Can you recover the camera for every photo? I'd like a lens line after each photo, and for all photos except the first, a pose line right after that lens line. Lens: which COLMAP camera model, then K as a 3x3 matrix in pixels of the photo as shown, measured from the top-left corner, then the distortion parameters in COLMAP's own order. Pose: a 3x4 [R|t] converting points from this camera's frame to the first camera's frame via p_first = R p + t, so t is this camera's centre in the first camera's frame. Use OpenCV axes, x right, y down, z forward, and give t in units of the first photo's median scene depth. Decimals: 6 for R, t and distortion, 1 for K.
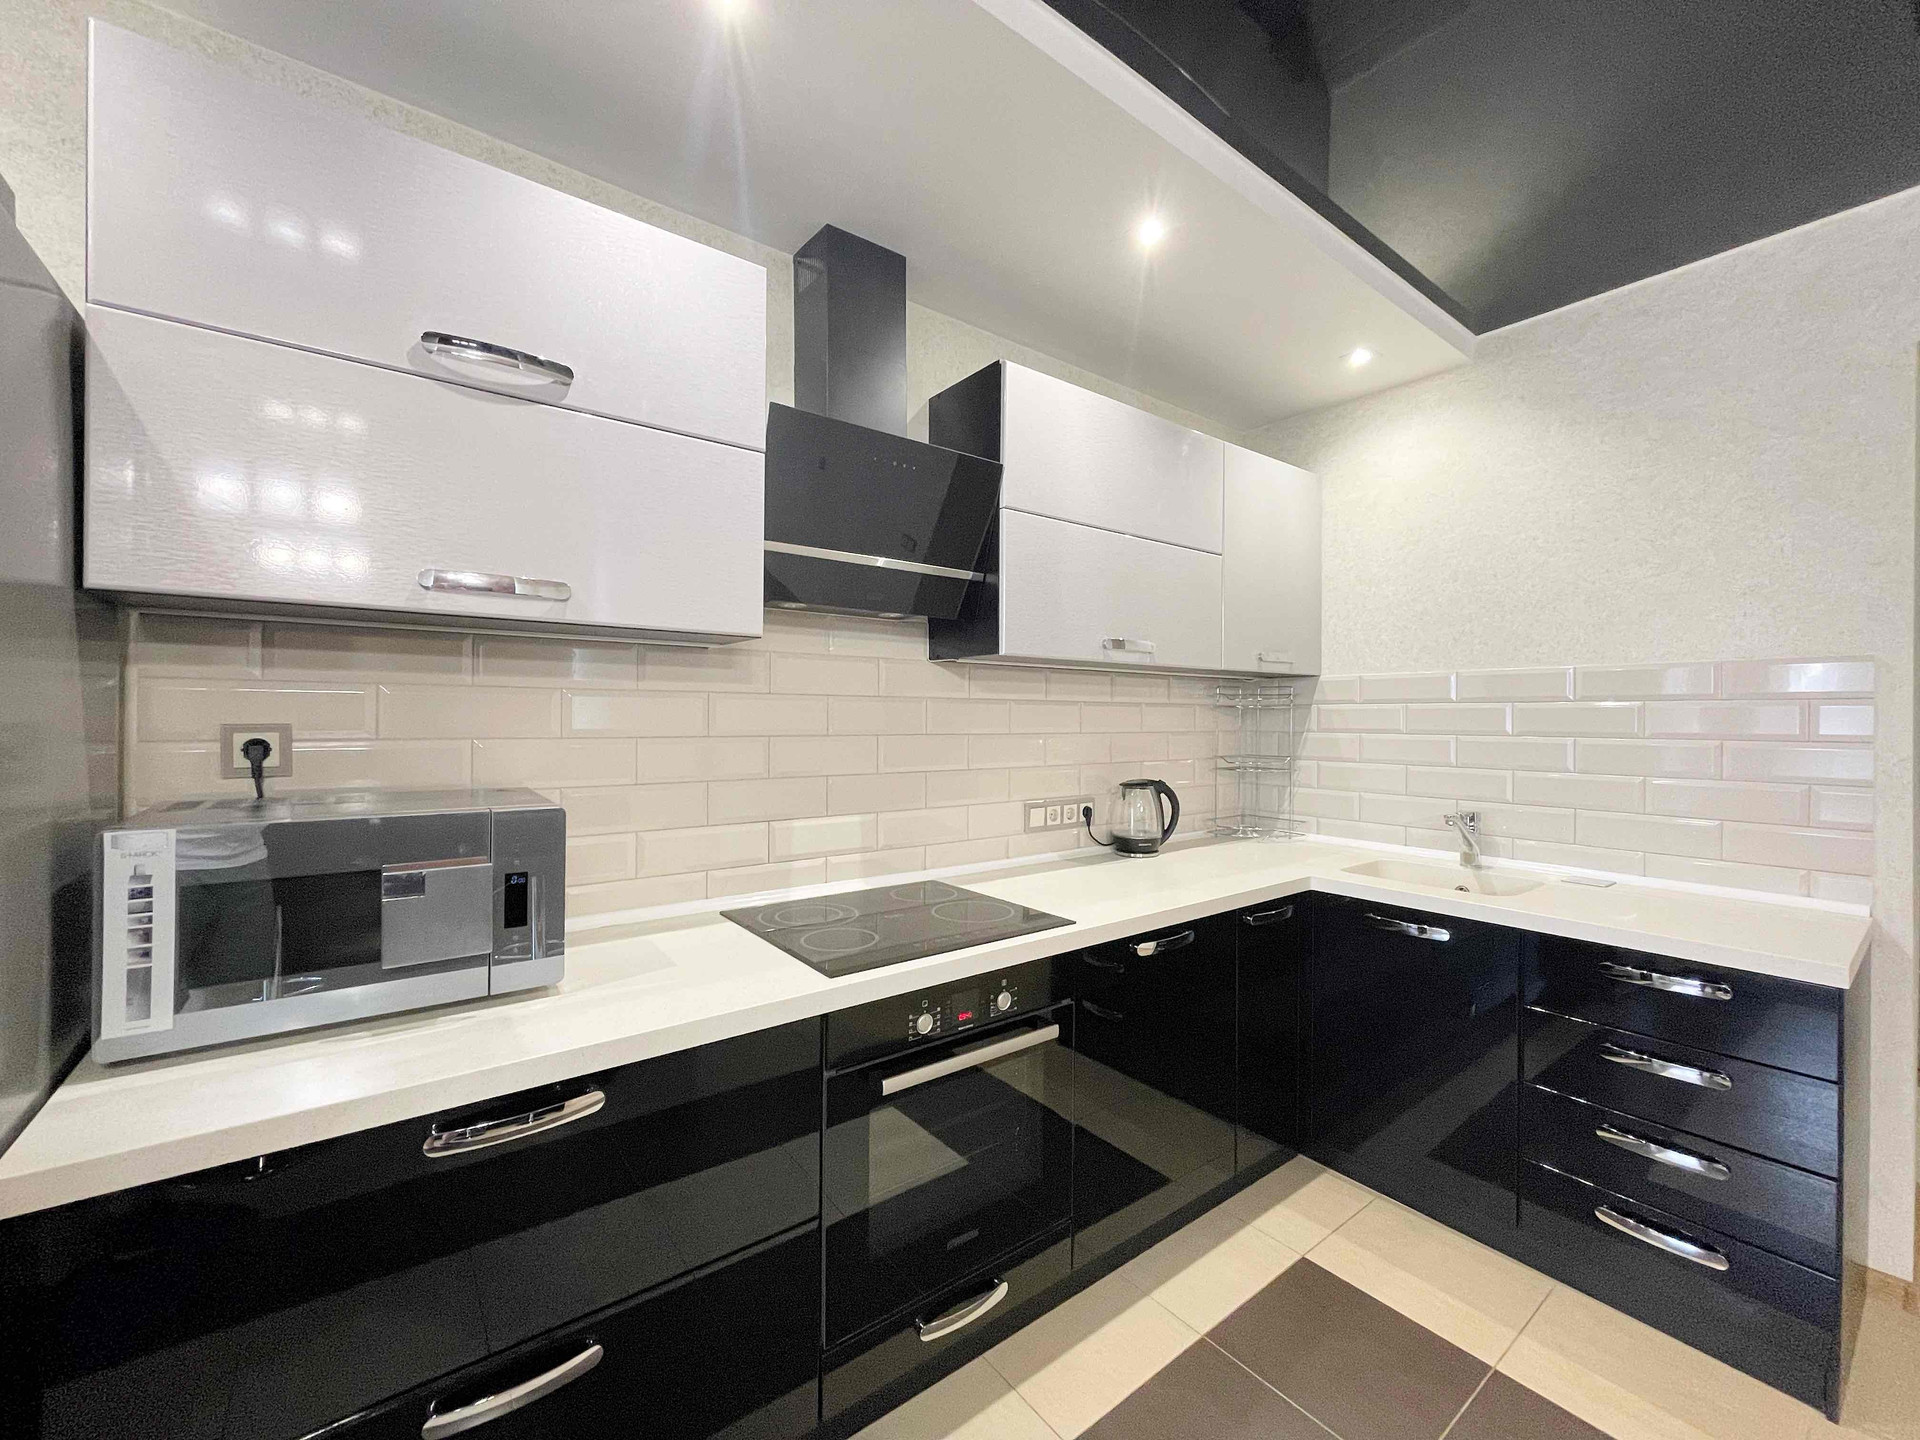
lens RADIAL K [[772.3, 0, 960.0], [0, 772.3, 720.0], [0, 0, 1]] dist [-0.002926, -0.000732]
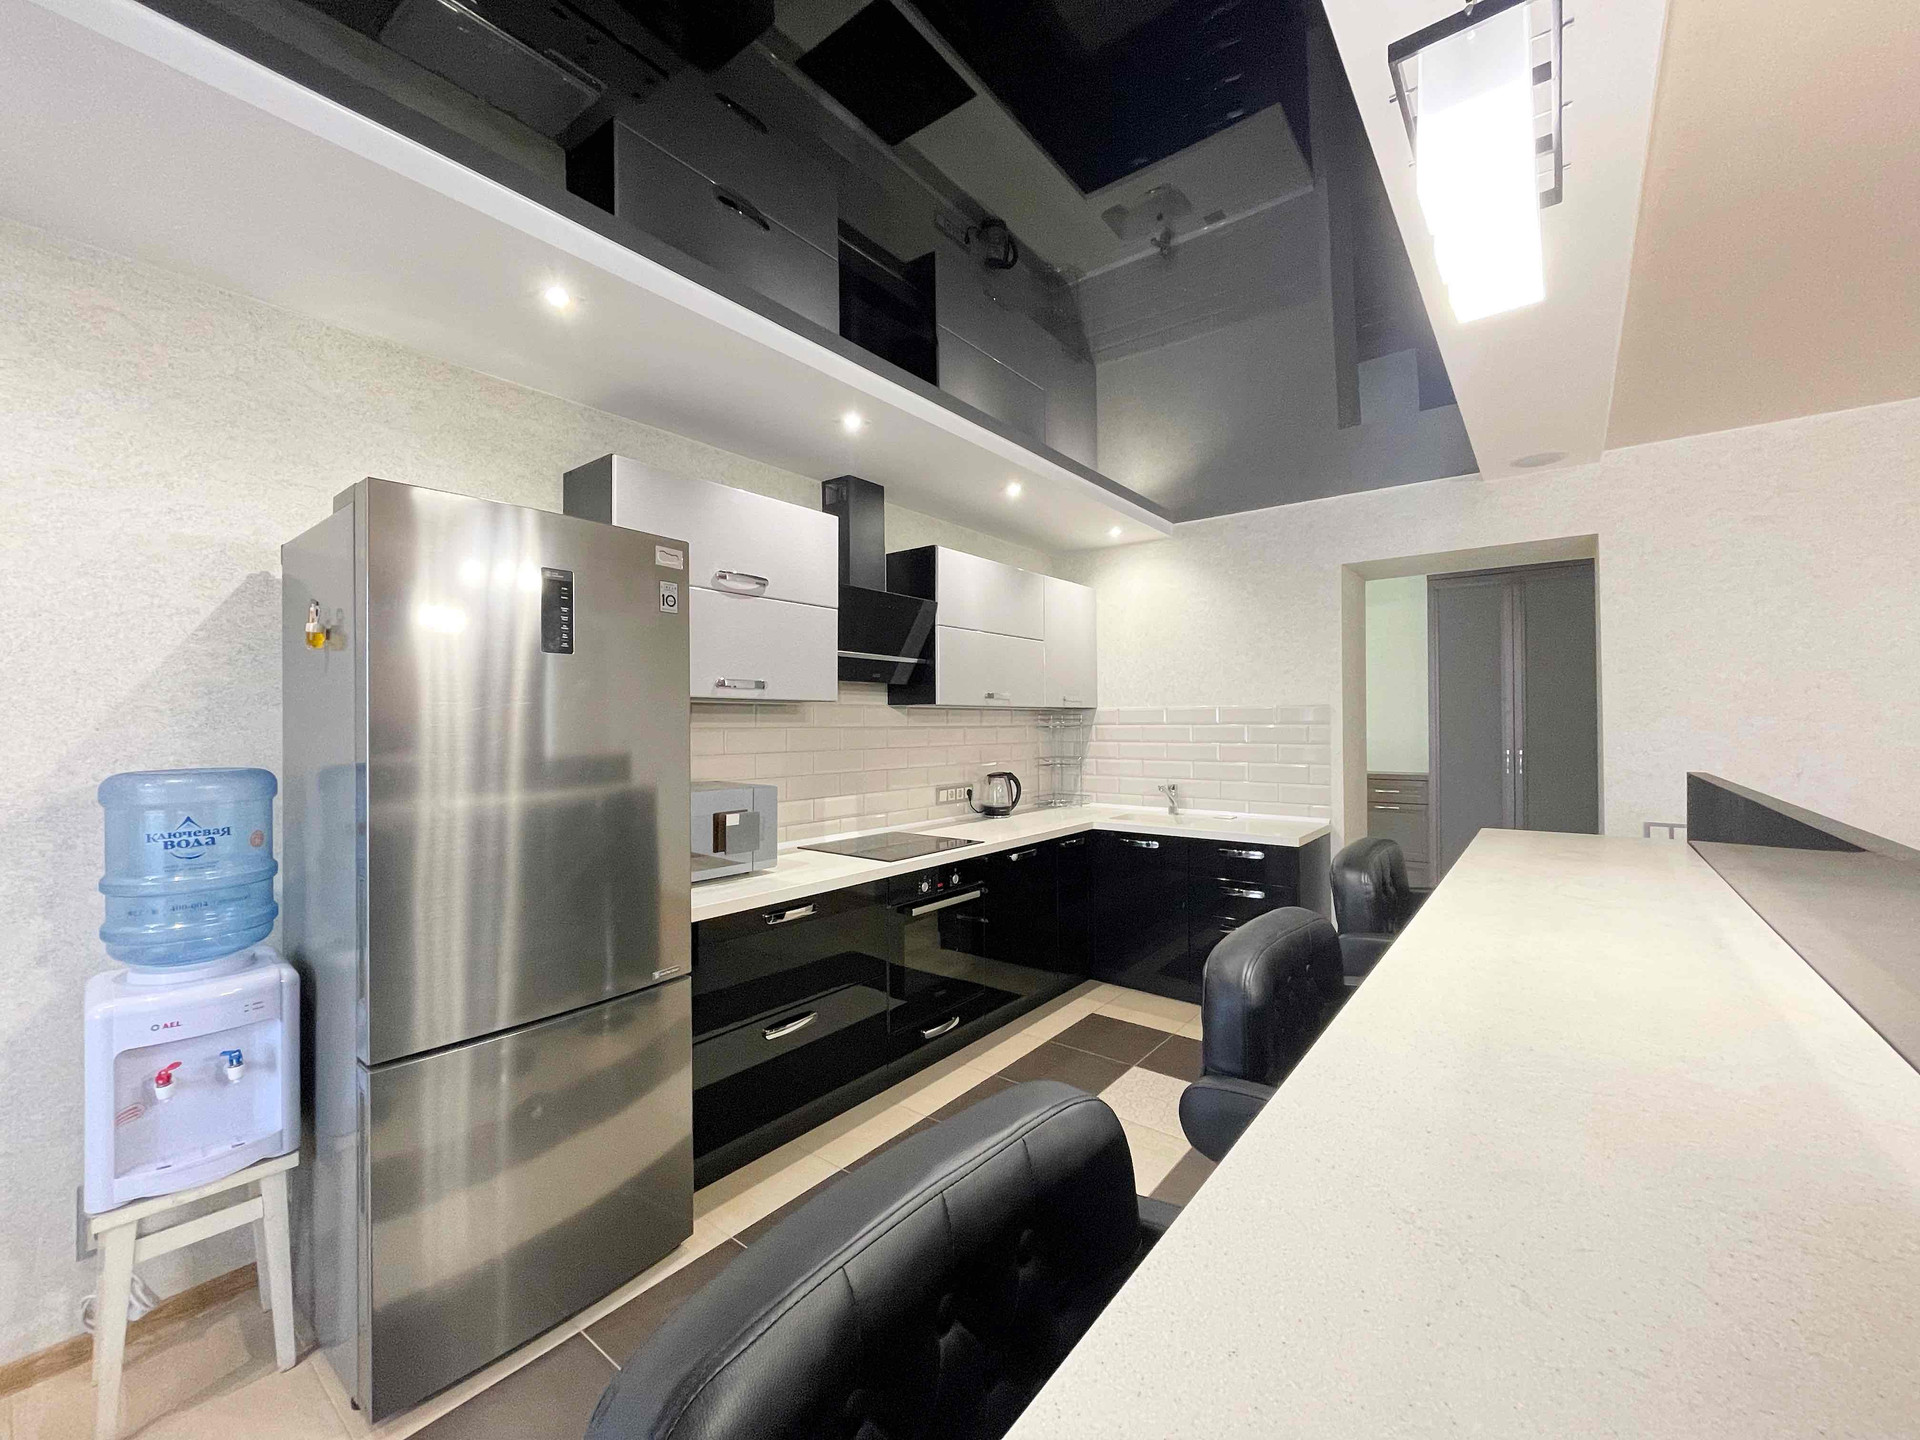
lens RADIAL K [[772.3, 0, 960.0], [0, 772.3, 720.0], [0, 0, 1]] dist [-0.002926, -0.000732]
pose [[0.966702, -0.009650, 0.255724, -0.307044], [0.011876, 0.999904, -0.007162, -0.028181], [-0.255631, 0.009961, 0.966723, -0.670283]]
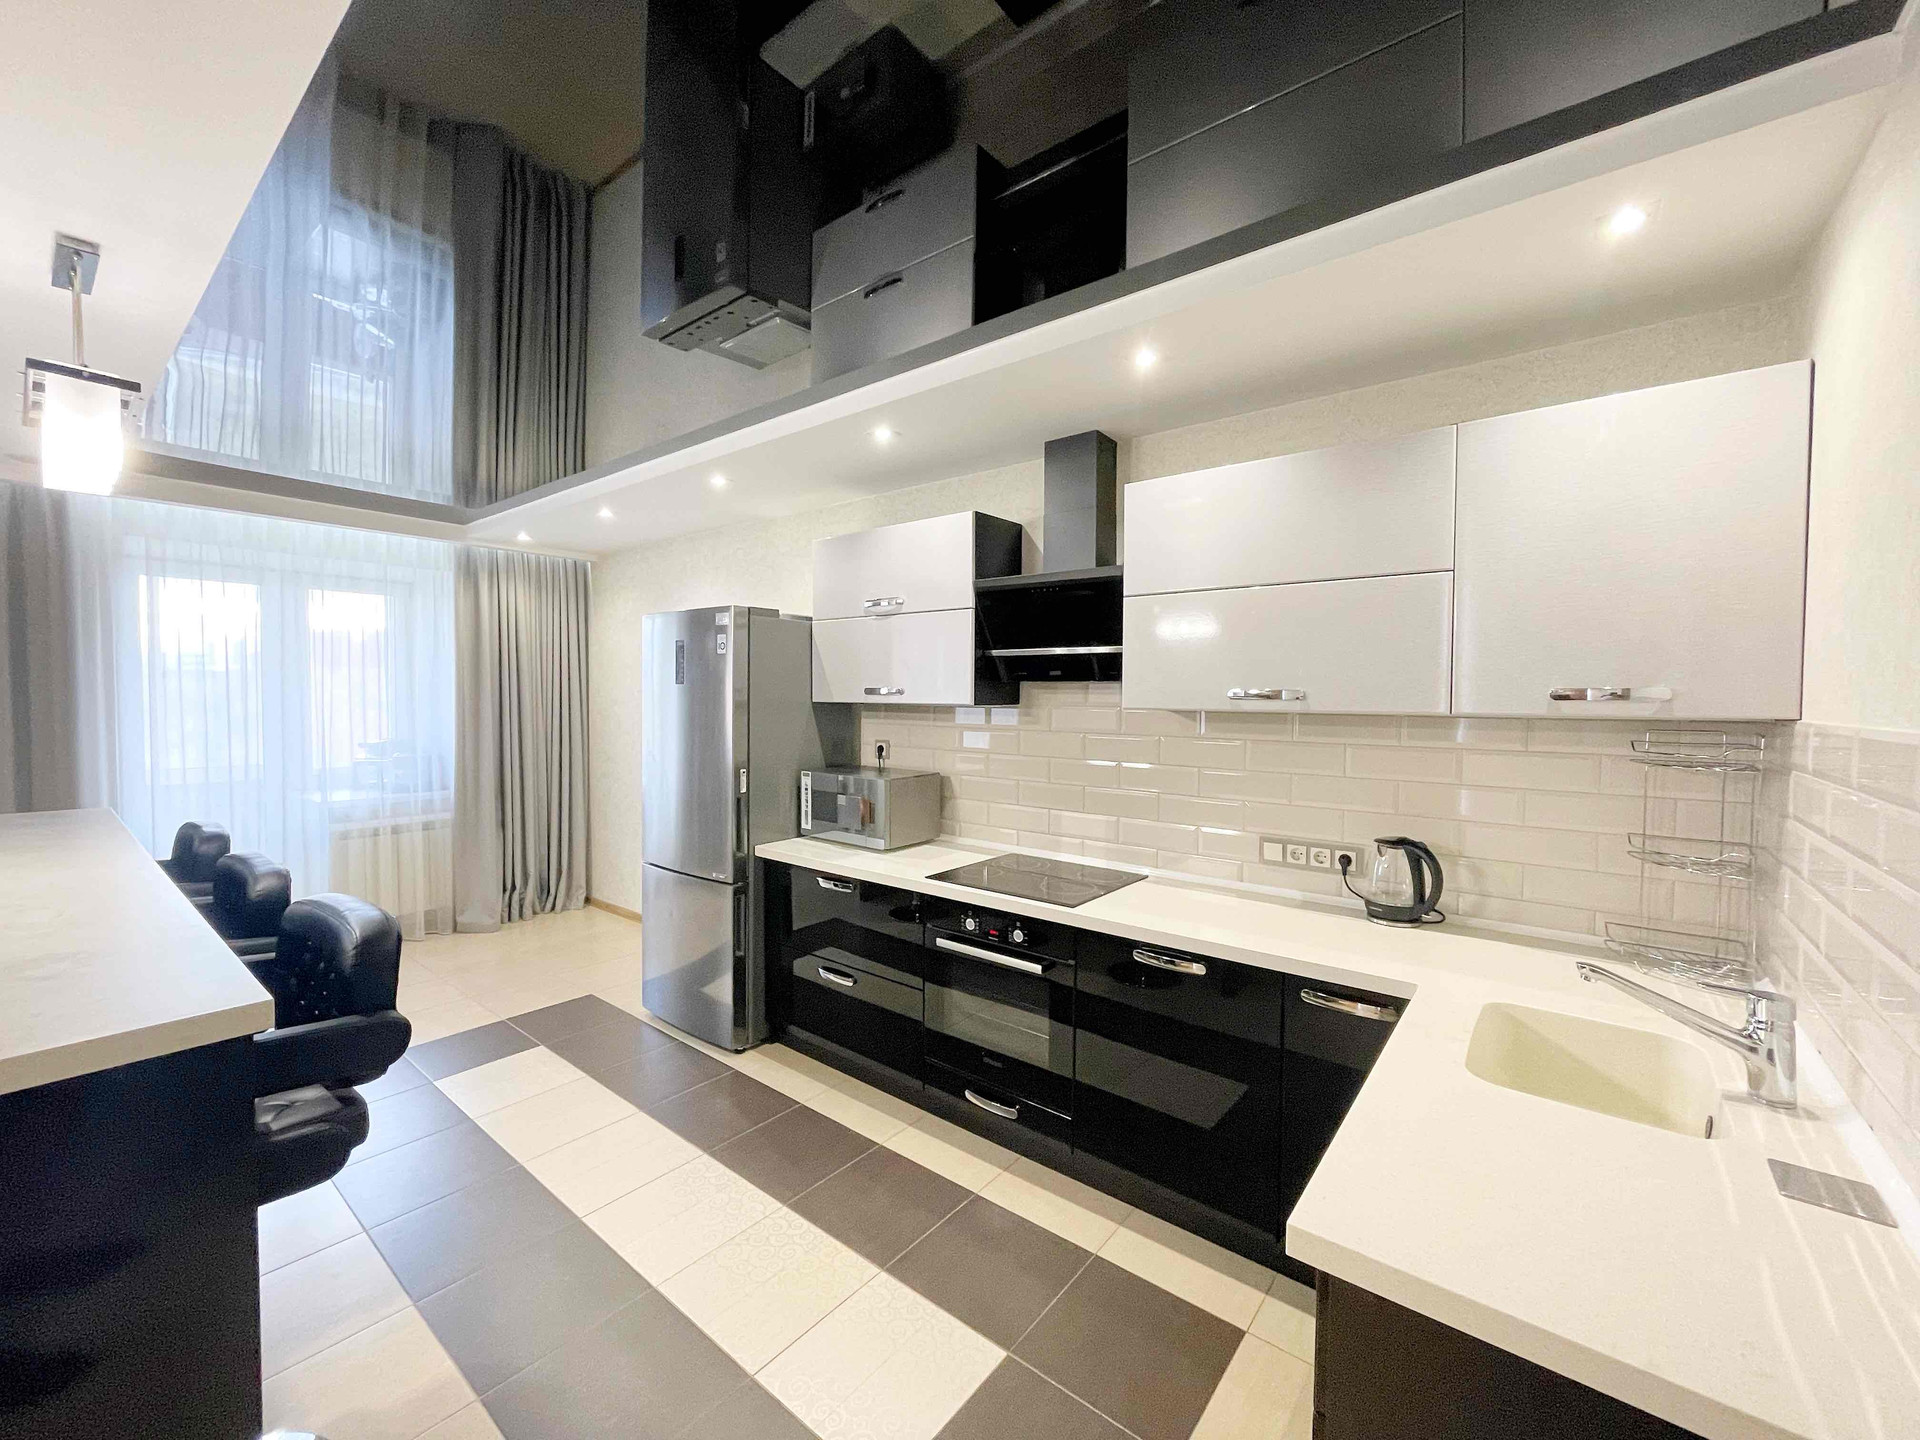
lens RADIAL K [[772.3, 0, 960.0], [0, 772.3, 720.0], [0, 0, 1]] dist [-0.002926, -0.000732]
pose [[0.242295, 0.027889, -0.969802, 1.063692], [-0.009674, 0.999607, 0.026329, -0.081842], [0.970154, 0.003002, 0.242470, 0.340662]]
